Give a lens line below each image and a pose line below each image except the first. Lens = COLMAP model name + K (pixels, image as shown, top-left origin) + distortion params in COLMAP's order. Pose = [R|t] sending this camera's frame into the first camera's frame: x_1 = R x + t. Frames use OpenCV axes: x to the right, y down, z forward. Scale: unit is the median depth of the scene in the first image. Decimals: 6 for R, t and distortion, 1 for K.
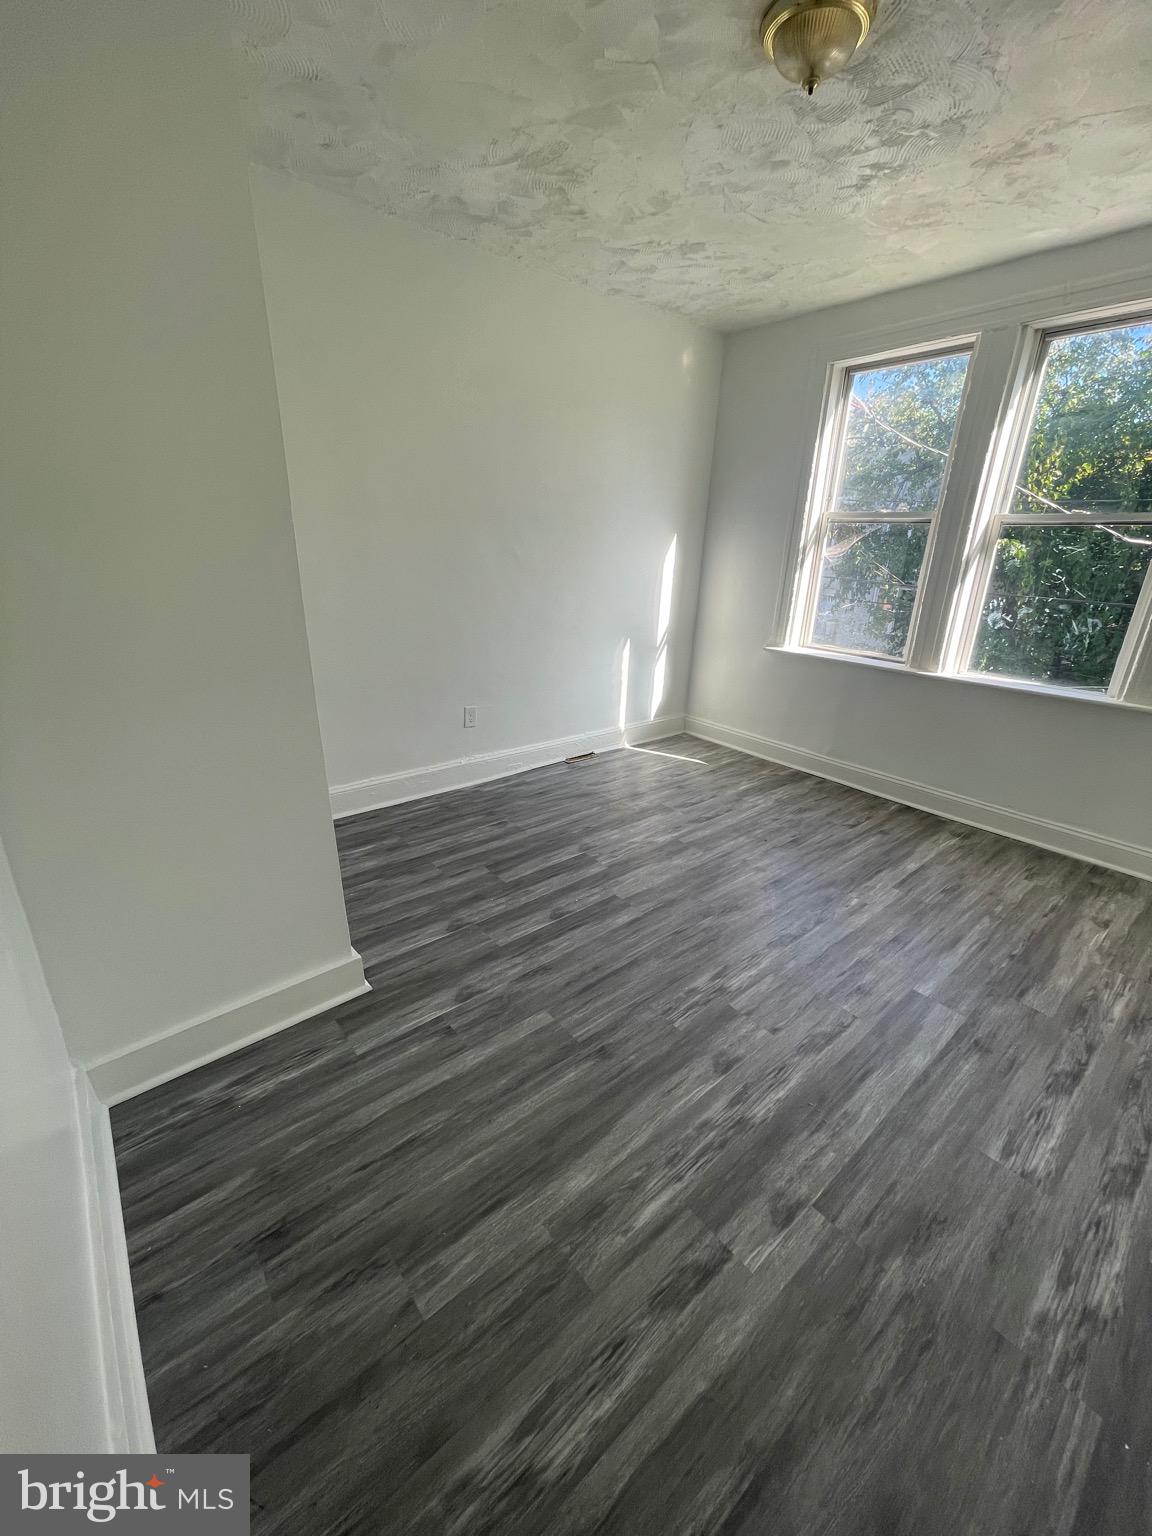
lens RADIAL K [[616.4, 0, 572.9], [0, 616.4, 768.1], [0, 0, 1]] dist [-0.017852, 0.010034]
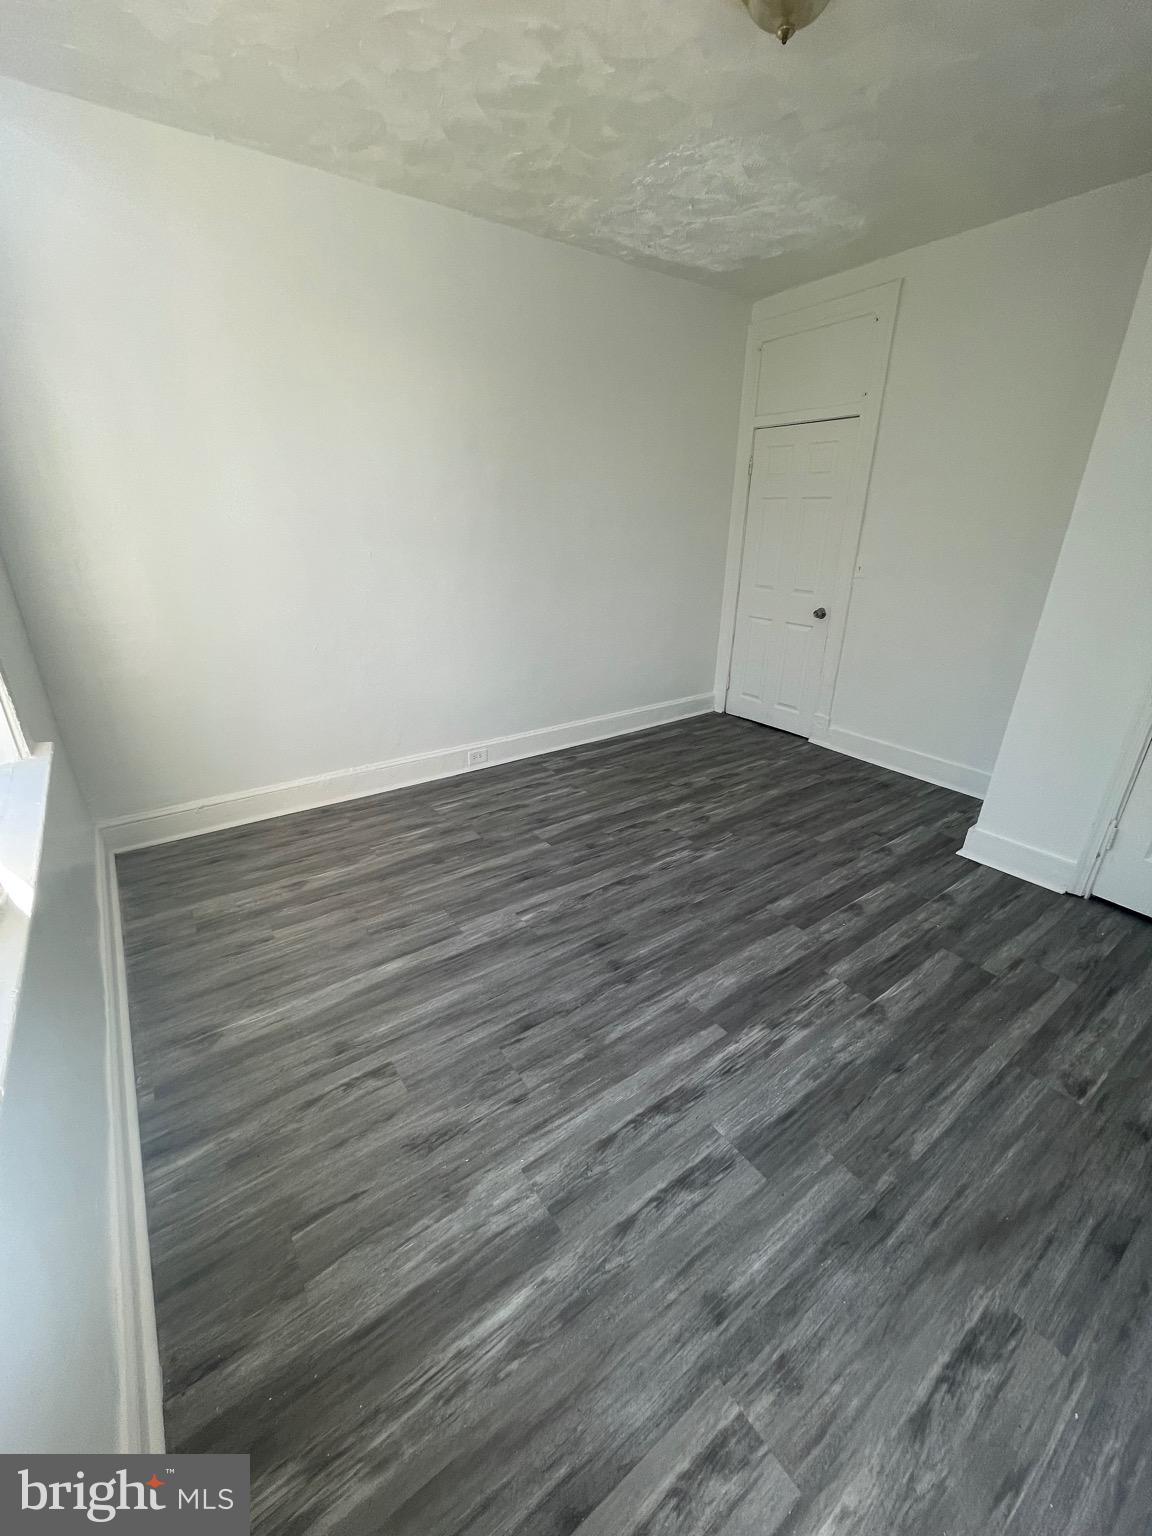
lens RADIAL K [[616.4, 0, 572.9], [0, 616.4, 768.1], [0, 0, 1]] dist [-0.017852, 0.010034]
pose [[-0.996212, -0.061973, 0.061003, 0.415257], [-0.003100, 0.726377, 0.687290, -0.654685], [-0.086905, 0.684497, -0.723817, 1.765643]]
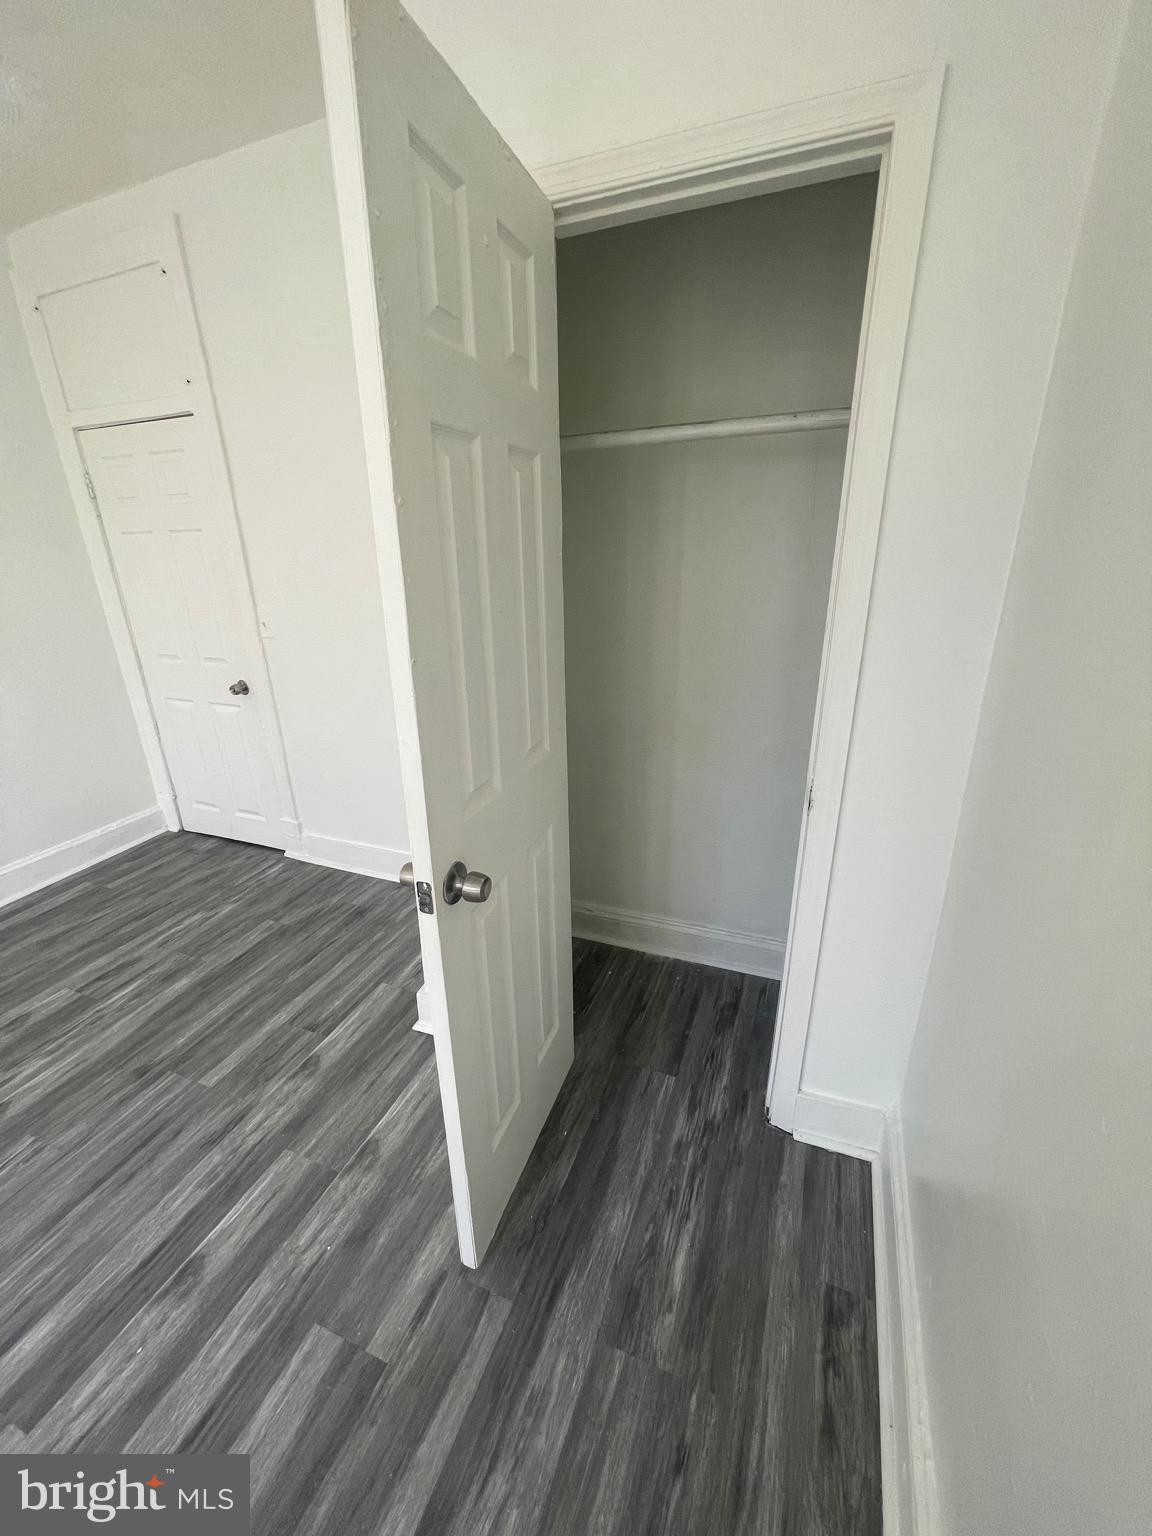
lens RADIAL K [[616.4, 0, 572.9], [0, 616.4, 768.1], [0, 0, 1]] dist [-0.017852, 0.010034]
pose [[-0.883480, 0.157607, -0.441160, -0.171504], [-0.168685, 0.771515, 0.613441, -0.532981], [0.437045, 0.616380, -0.655032, 1.356222]]
